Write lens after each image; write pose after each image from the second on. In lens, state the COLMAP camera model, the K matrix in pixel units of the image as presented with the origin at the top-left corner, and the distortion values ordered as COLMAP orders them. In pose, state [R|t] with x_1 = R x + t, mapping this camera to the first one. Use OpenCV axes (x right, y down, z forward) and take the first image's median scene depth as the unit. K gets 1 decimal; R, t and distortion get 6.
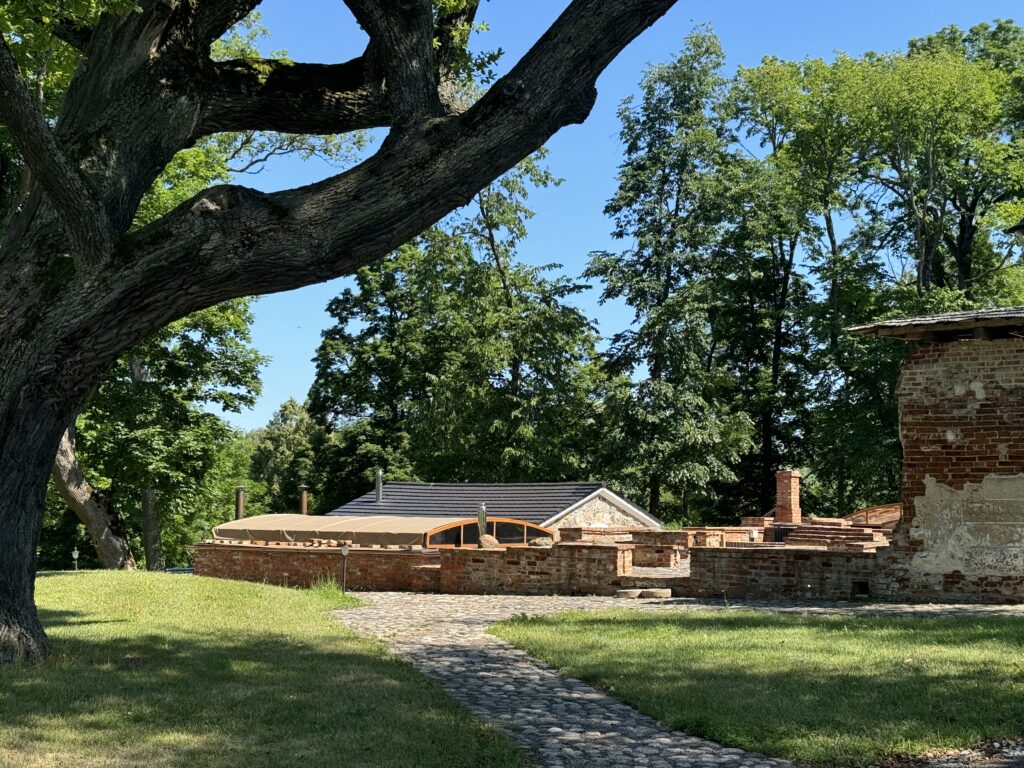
lens RADIAL K [[1431.7, 0, 512.0], [0, 1431.7, 384.0], [0, 0, 1]] dist [0.100552, 0.008824]
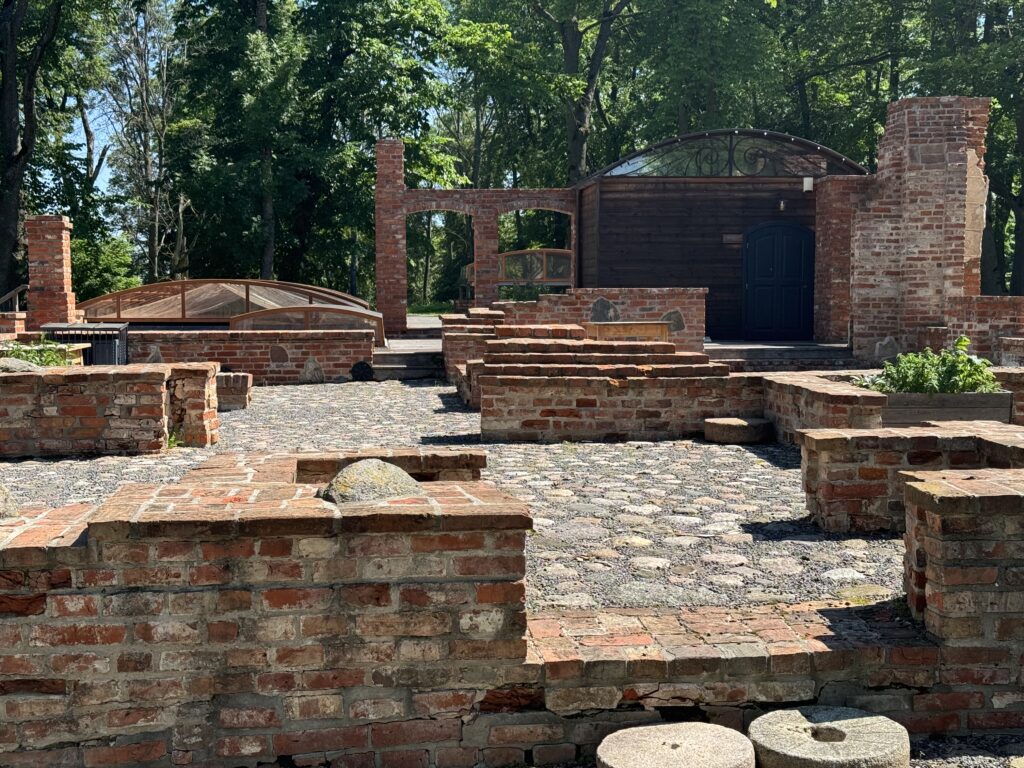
lens RADIAL K [[1431.7, 0, 512.0], [0, 1431.7, 384.0], [0, 0, 1]] dist [0.100552, 0.008824]
pose [[0.712470, -0.060126, 0.699122, -0.059317], [-0.047280, 0.989945, 0.133320, 0.069745], [-0.700108, -0.128041, 0.702463, 0.853833]]
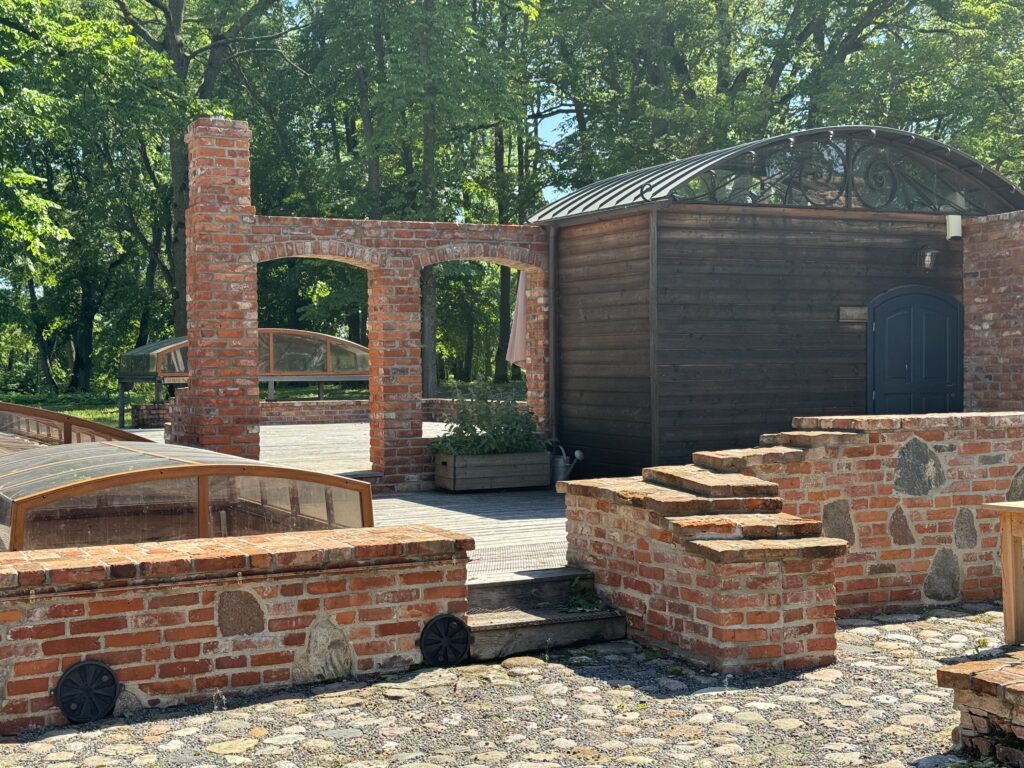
lens RADIAL K [[1431.7, 0, 512.0], [0, 1431.7, 384.0], [0, 0, 1]] dist [0.100552, 0.008824]
pose [[0.410197, -0.026693, 0.911606, 0.052524], [-0.063377, 0.996321, 0.057691, 0.084214], [-0.909792, -0.081439, 0.406996, 1.100241]]
